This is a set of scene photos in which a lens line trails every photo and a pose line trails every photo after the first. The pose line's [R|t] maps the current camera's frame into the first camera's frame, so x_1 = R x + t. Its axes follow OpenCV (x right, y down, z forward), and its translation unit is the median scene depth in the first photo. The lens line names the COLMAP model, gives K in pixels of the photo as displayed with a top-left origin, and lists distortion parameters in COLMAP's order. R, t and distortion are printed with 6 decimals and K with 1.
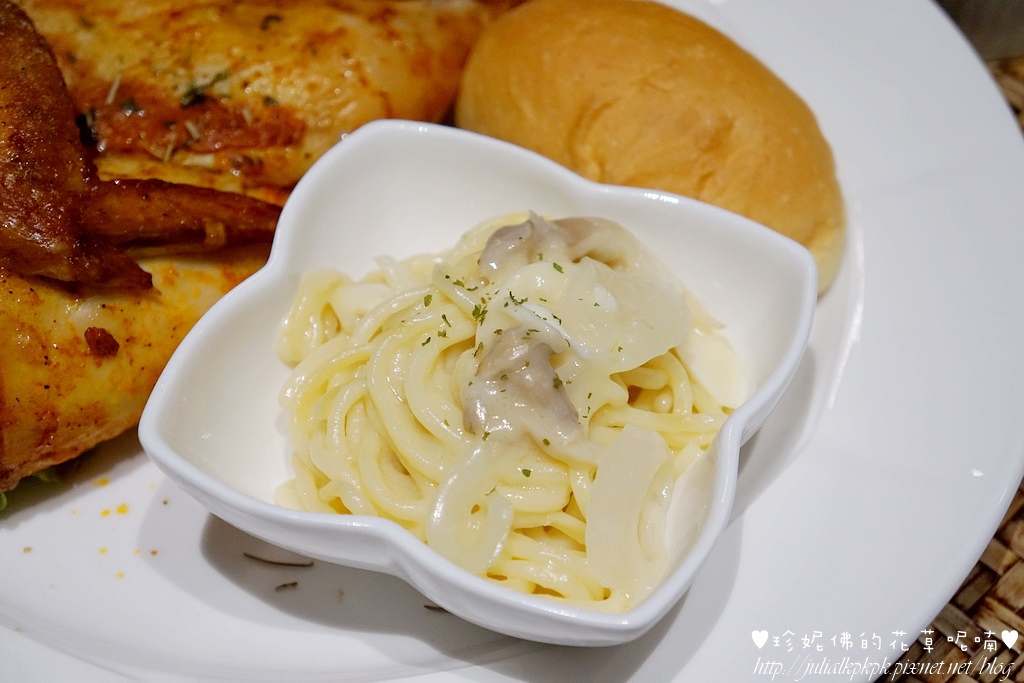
lens RADIAL K [[1672.0, 0, 510.0], [0, 1672.0, 341.8], [0, 0, 1]] dist [0.255753, 0.000000]
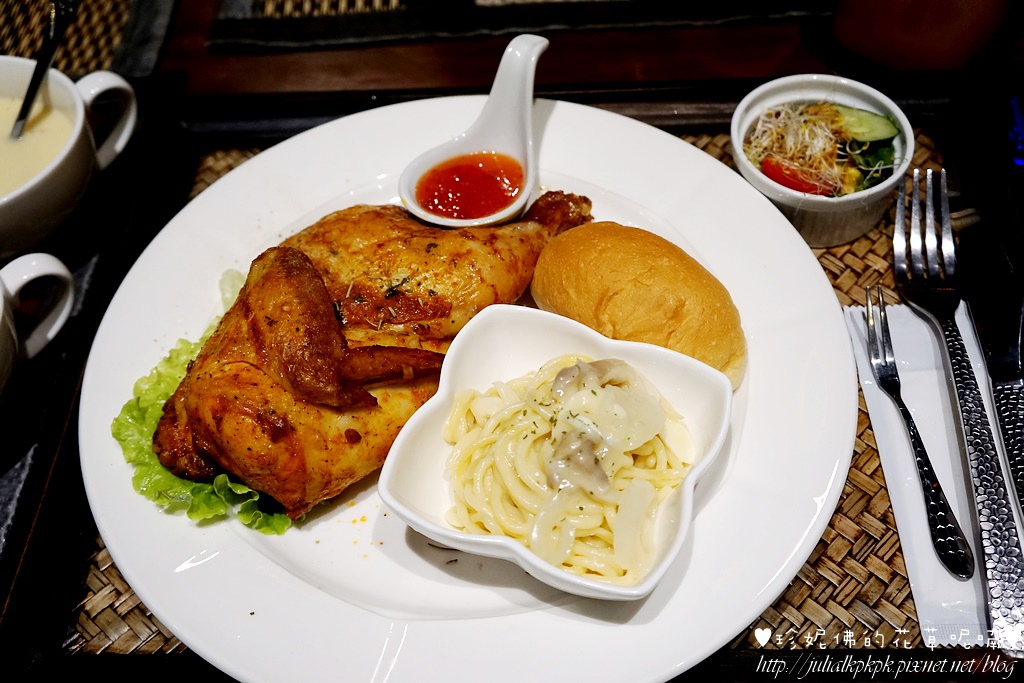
lens RADIAL K [[1071.1, 0, 512.9], [0, 1071.1, 341.7], [0, 0, 1]] dist [-0.022295, 0.000000]
pose [[0.999566, -0.021351, -0.020287, -0.034500], [0.021815, 0.999499, 0.022927, -0.124655], [0.019787, -0.023360, 0.999531, -0.182988]]
